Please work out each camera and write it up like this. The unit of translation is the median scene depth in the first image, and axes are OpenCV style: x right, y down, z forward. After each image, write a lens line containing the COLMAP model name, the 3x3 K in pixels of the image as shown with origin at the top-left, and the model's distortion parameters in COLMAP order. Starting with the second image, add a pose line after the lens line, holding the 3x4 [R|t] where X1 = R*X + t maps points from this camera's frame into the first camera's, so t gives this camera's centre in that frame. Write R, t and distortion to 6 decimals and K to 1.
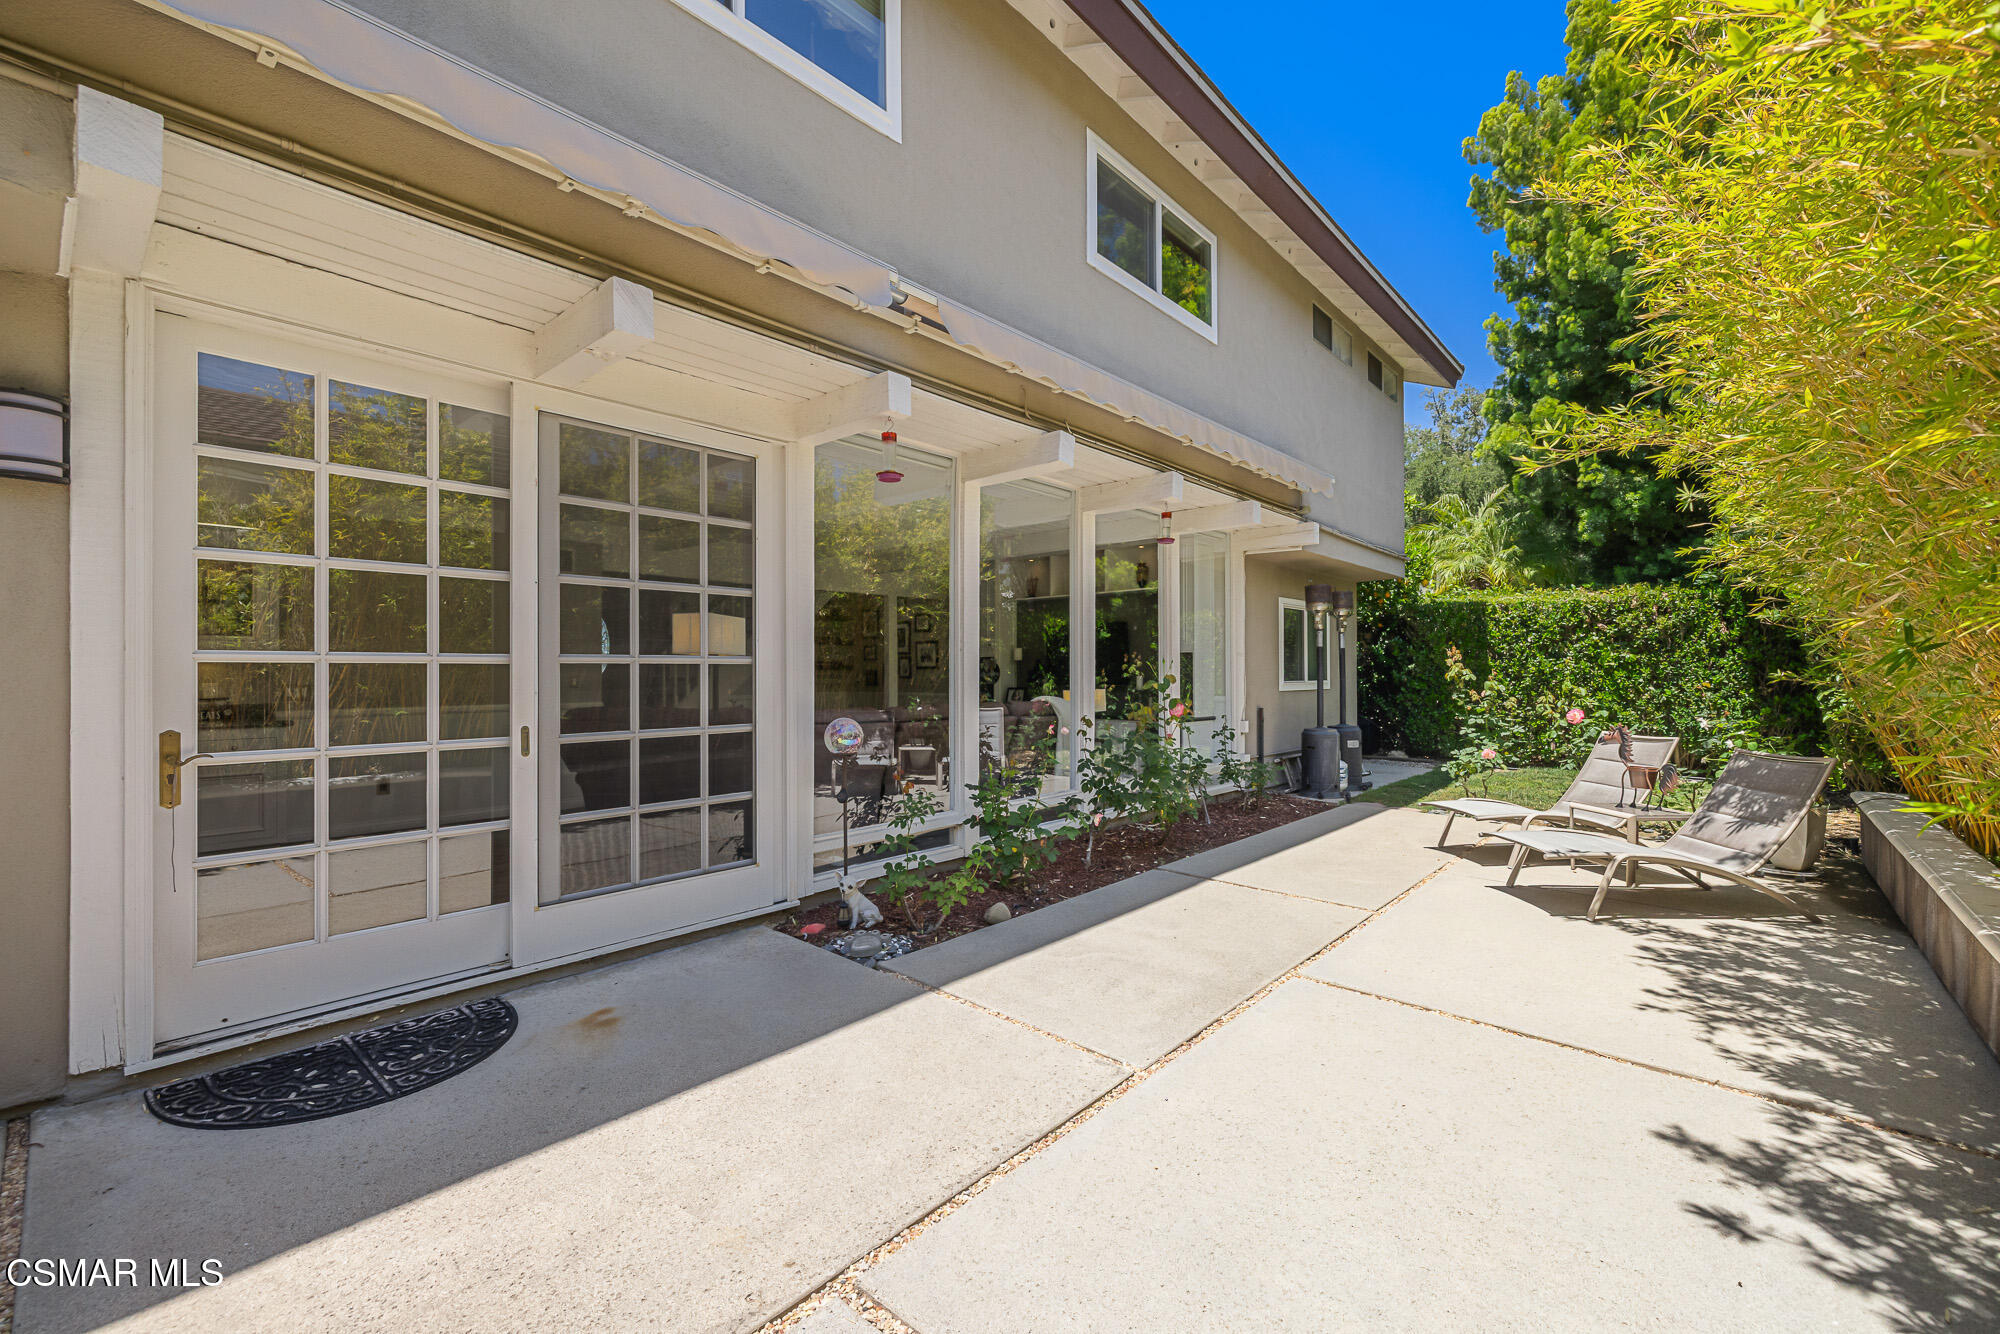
lens RADIAL K [[844.3, 0, 1005.4], [0, 844.3, 665.9], [0, 0, 1]] dist [-0.001664, 0.001781]
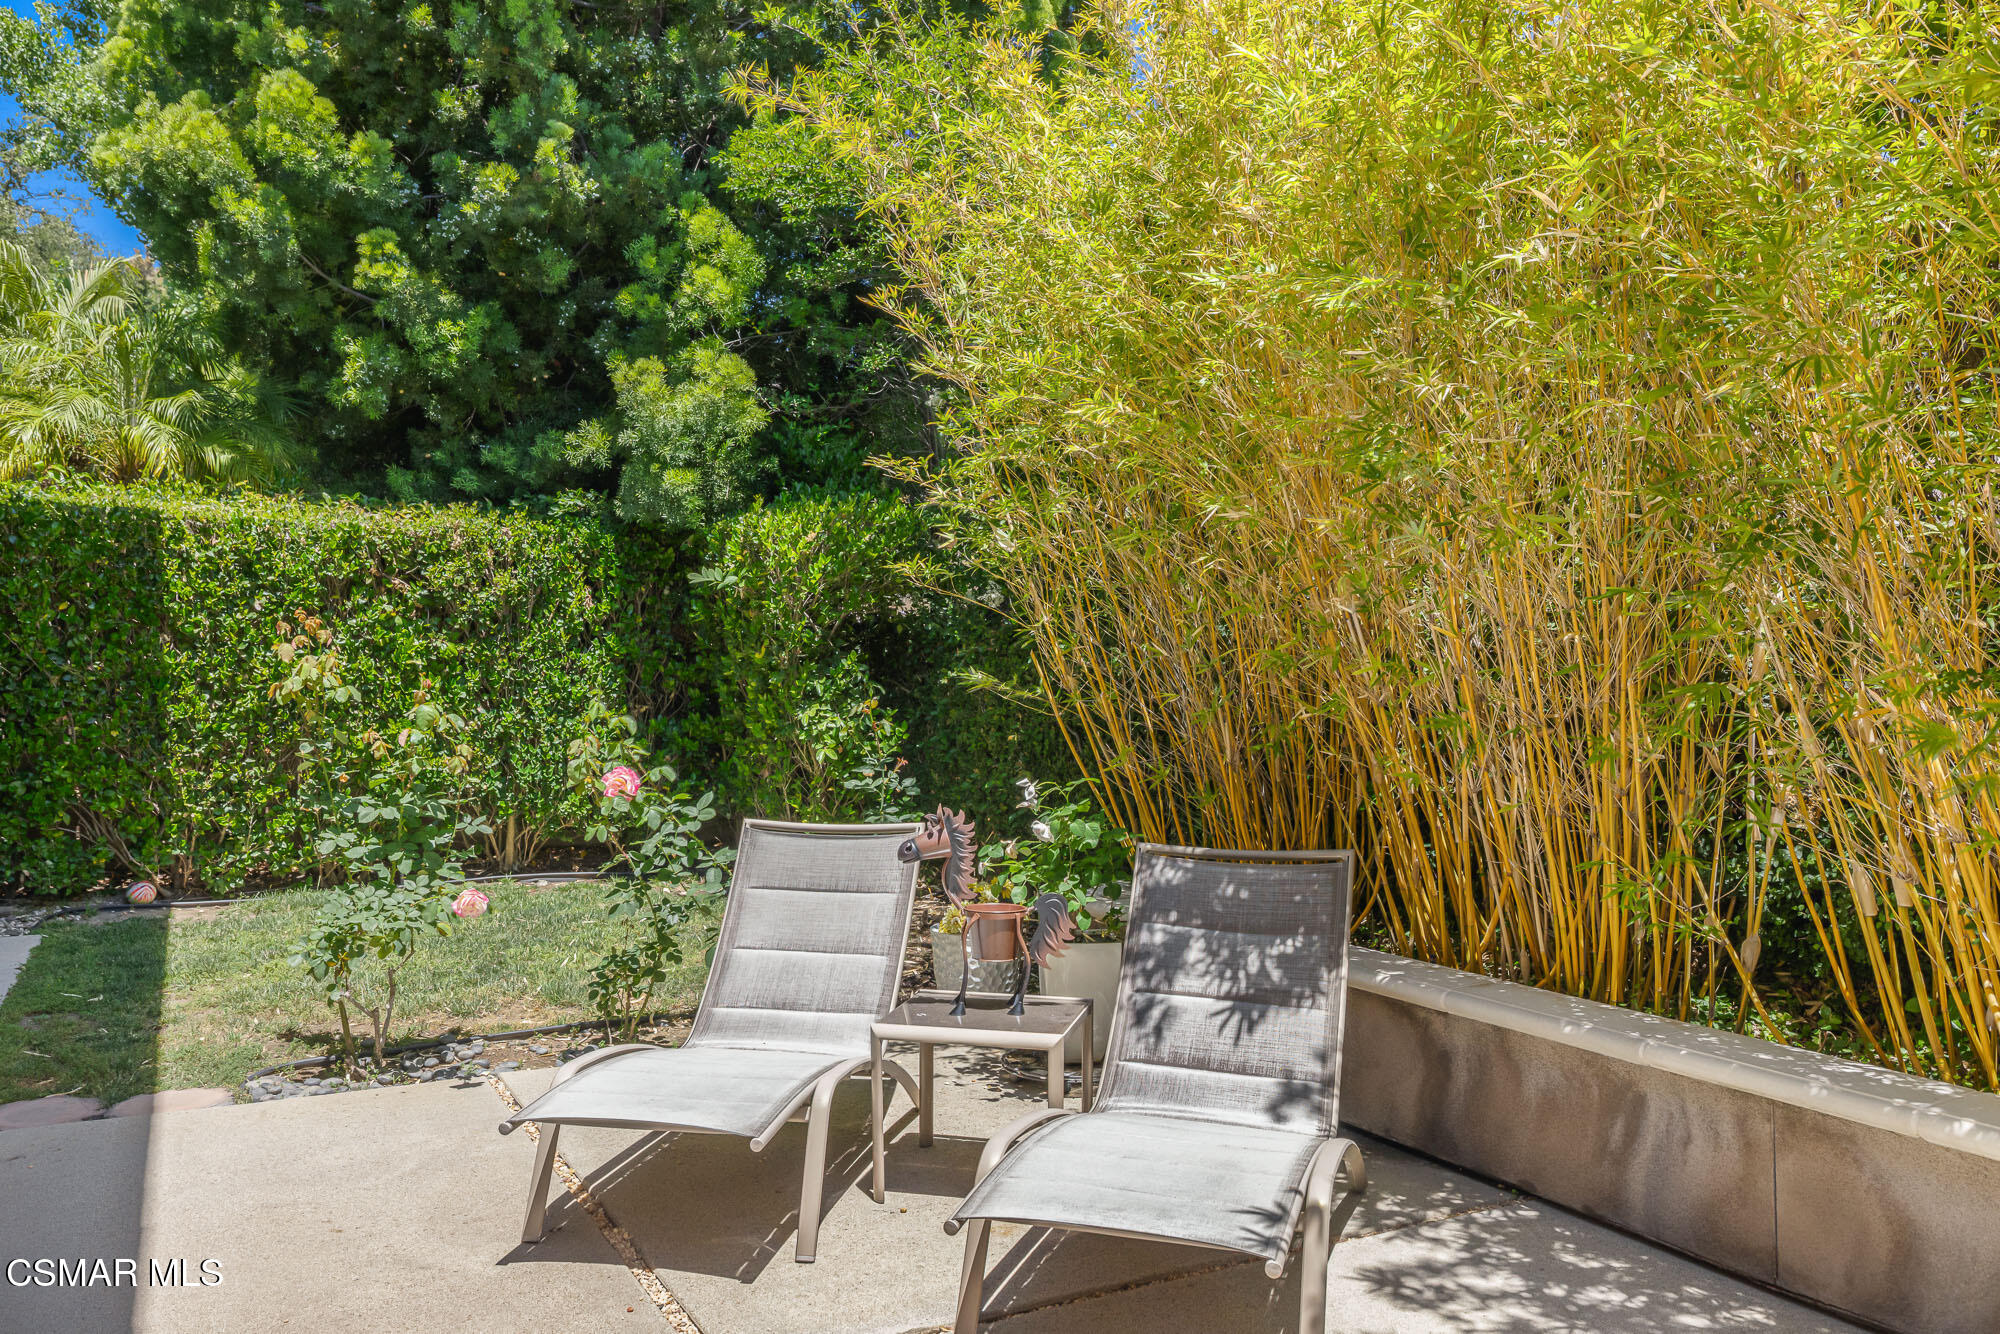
lens RADIAL K [[1449.9, 0, 989.7], [0, 1449.9, 672.7], [0, 0, 1]] dist [-0.002213, -0.003658]
pose [[0.340196, 0.000694, 0.940354, 0.042506], [-0.004222, 0.999991, 0.000789, 0.001718], [-0.940345, -0.004239, 0.340195, 0.415236]]
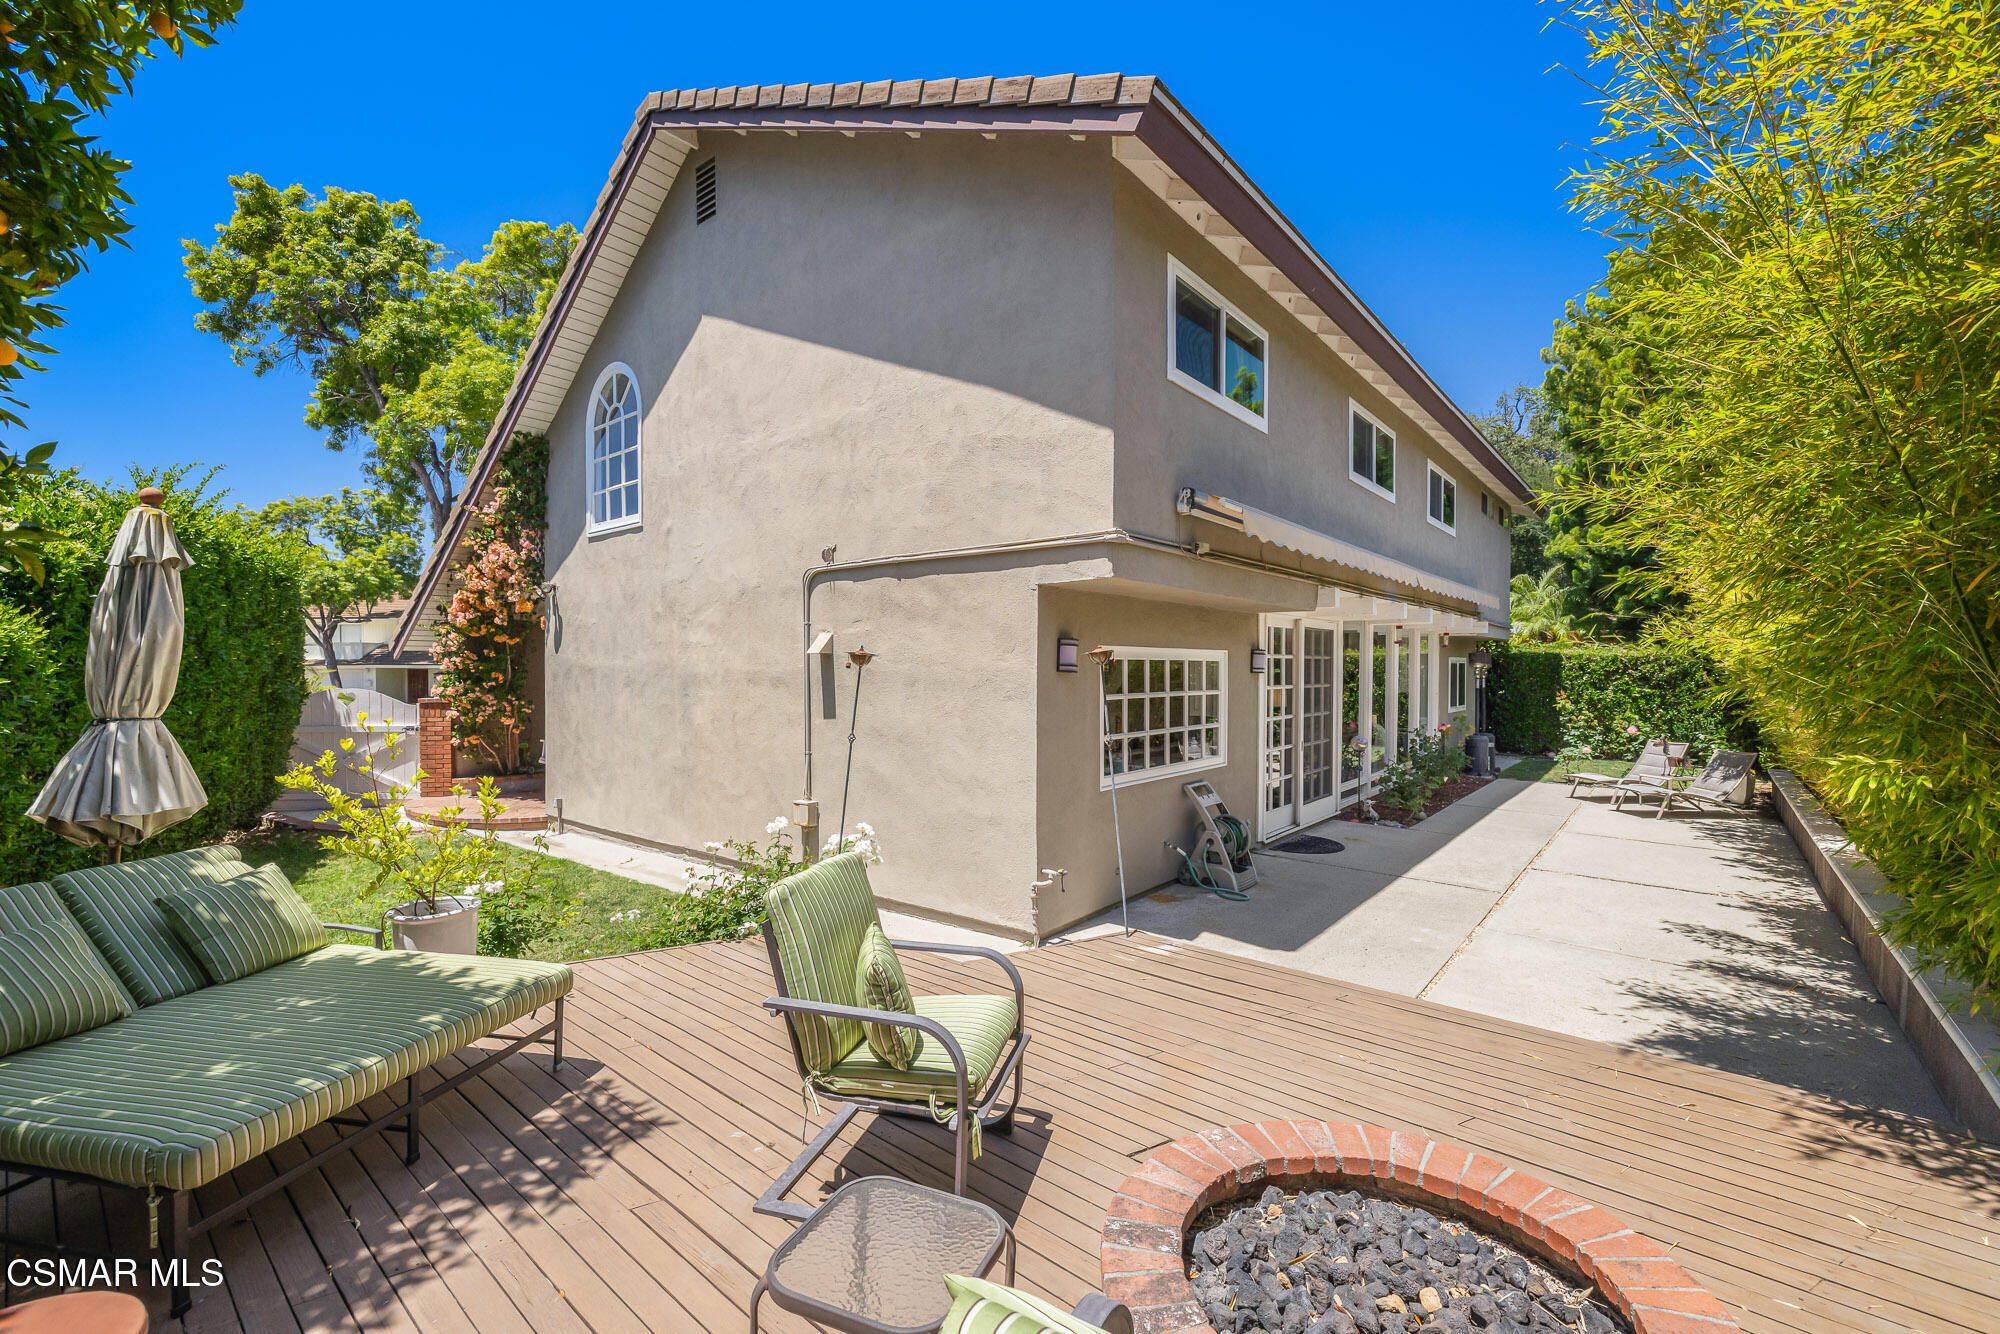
lens RADIAL K [[844.3, 0, 996.4], [0, 844.3, 680.1], [0, 0, 1]] dist [-0.001664, 0.001781]
pose [[0.999777, 0.002636, 0.020943, -0.563556], [-0.003101, 0.999749, 0.022199, -0.065168], [-0.020879, -0.022259, 0.999534, -0.613472]]
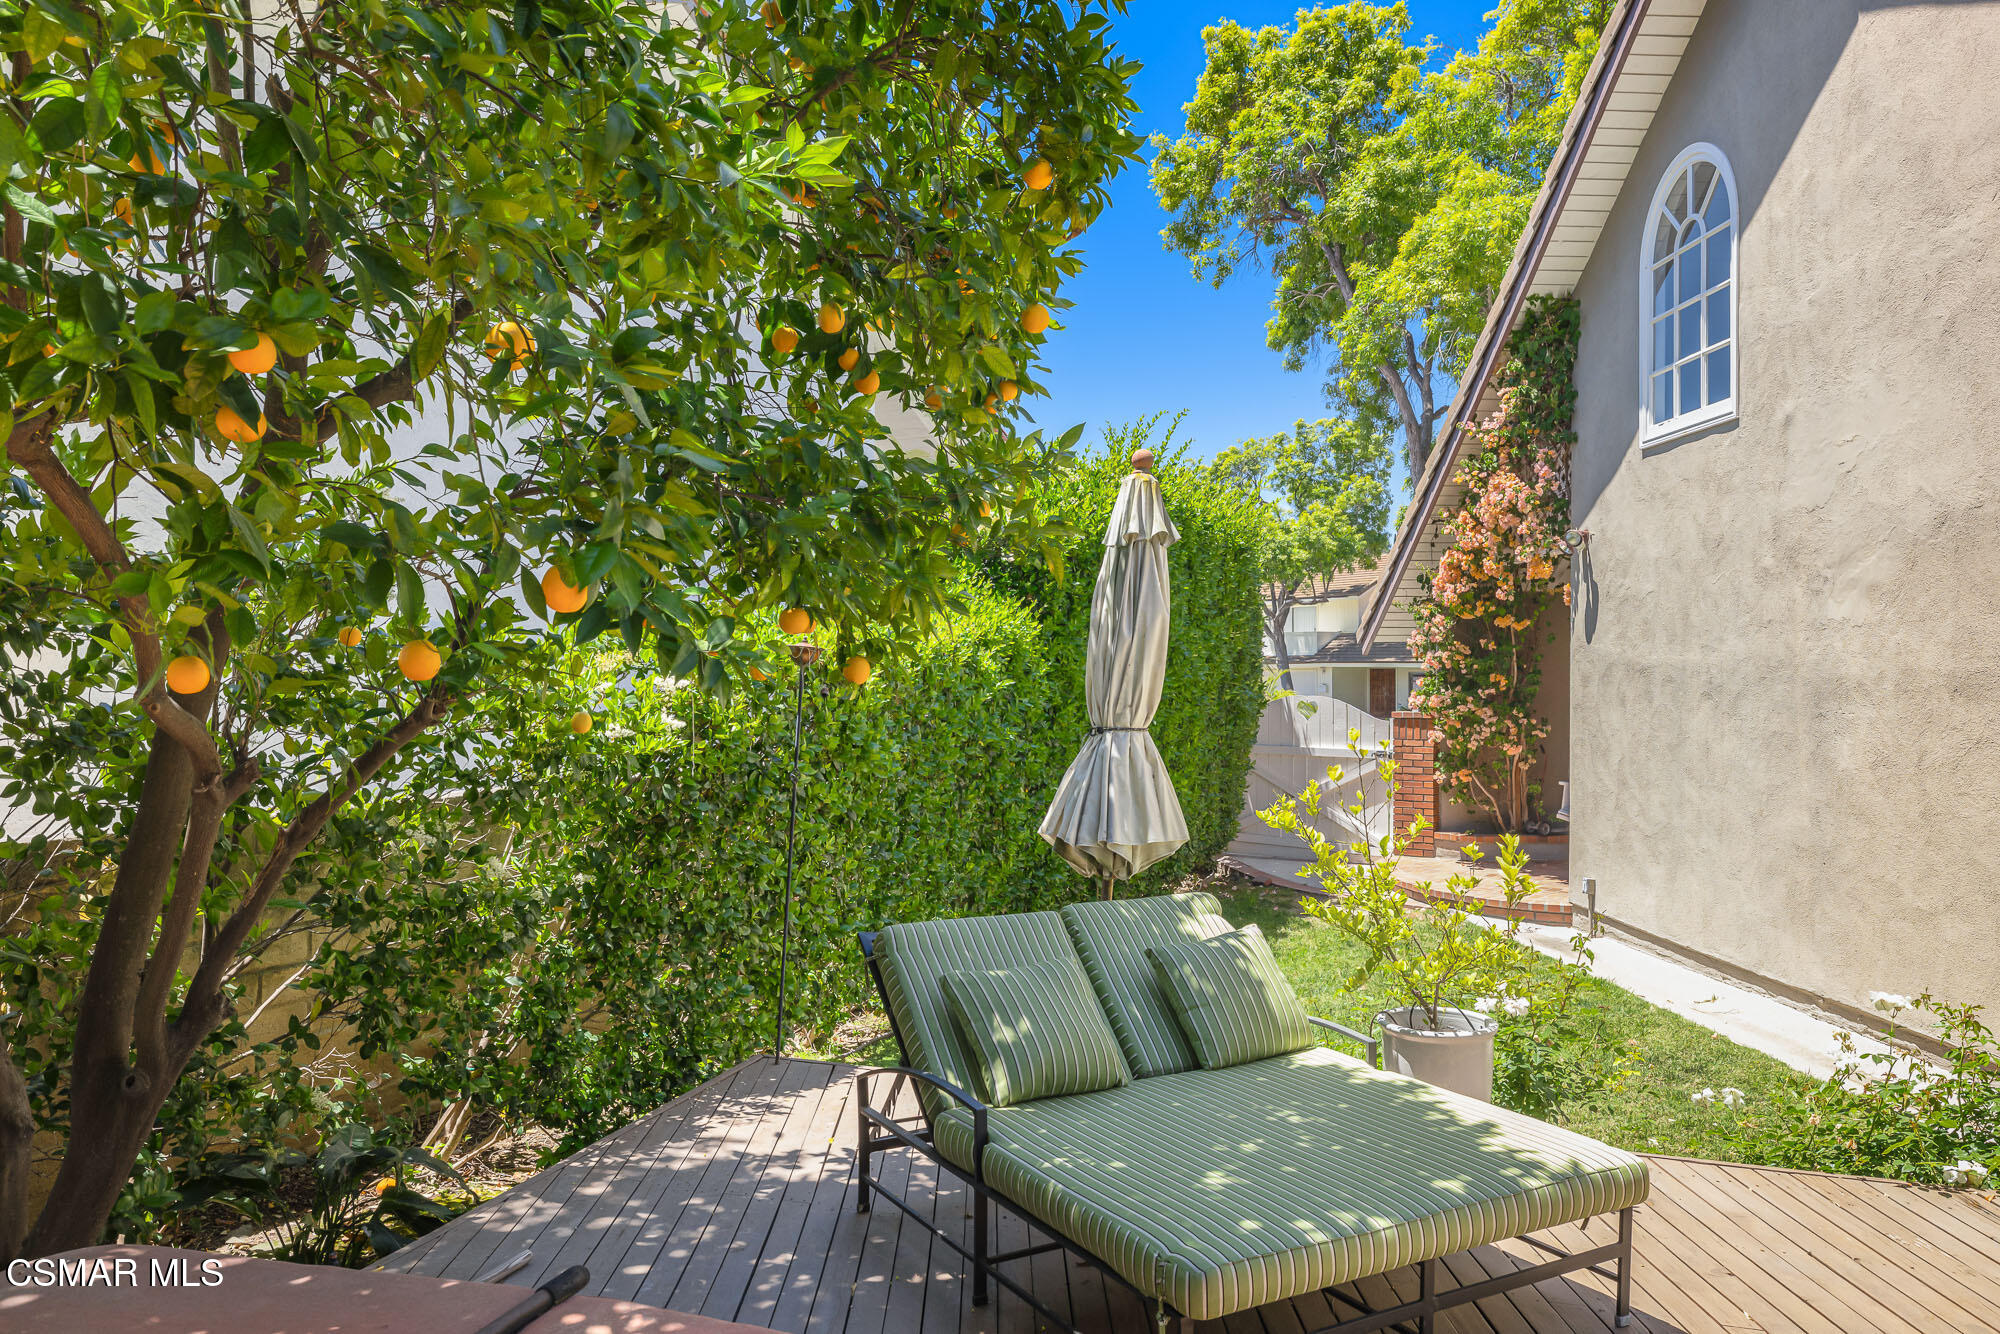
lens RADIAL K [[1438.0, 0, 1018.1], [0, 1438.0, 675.6], [0, 0, 1]] dist [0.001557, -0.001664]
pose [[0.678016, 0.005551, -0.735026, -0.575599], [0.005878, 0.999899, 0.012973, -0.065333], [0.735023, -0.013116, 0.677915, -0.621383]]
